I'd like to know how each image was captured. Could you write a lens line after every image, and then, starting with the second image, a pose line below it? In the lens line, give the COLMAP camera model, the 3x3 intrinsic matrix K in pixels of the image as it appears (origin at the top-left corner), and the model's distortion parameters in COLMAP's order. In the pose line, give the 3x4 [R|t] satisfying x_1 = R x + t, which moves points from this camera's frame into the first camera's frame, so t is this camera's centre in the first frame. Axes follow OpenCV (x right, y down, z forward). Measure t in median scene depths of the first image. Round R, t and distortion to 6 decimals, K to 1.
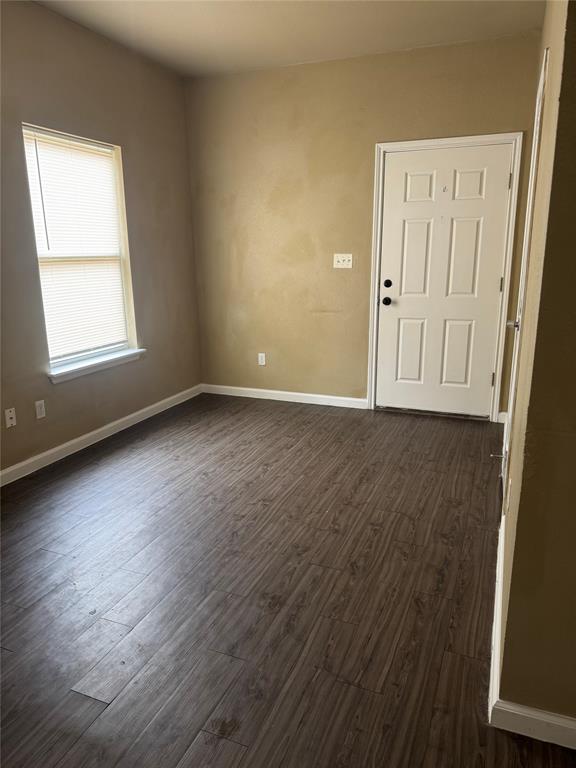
lens RADIAL K [[537.4, 0, 288.0], [0, 537.4, 384.0], [0, 0, 1]] dist [0.003761, -0.000237]
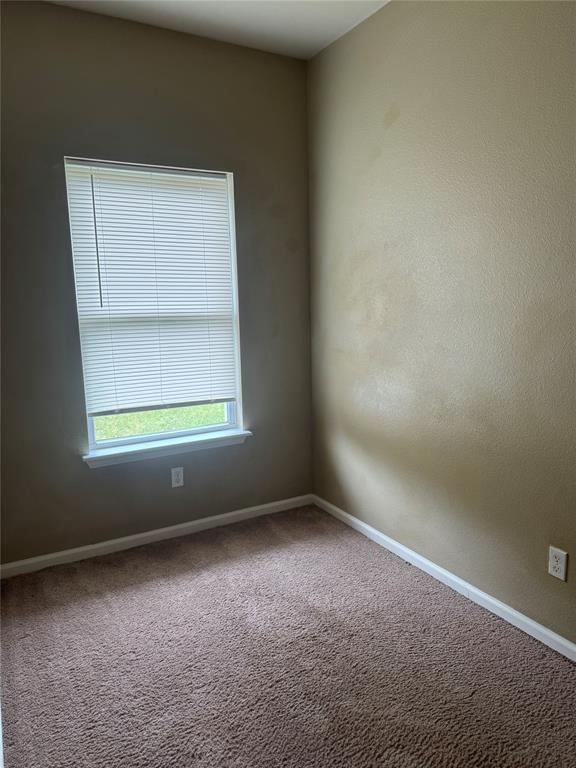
lens RADIAL K [[537.4, 0, 288.0], [0, 537.4, 384.0], [0, 0, 1]] dist [0.003761, -0.000237]
pose [[0.796878, 0.099302, -0.595923, 0.241974], [-0.139357, 0.990011, -0.021379, -0.135240], [0.587847, 0.100083, 0.802757, 0.456058]]
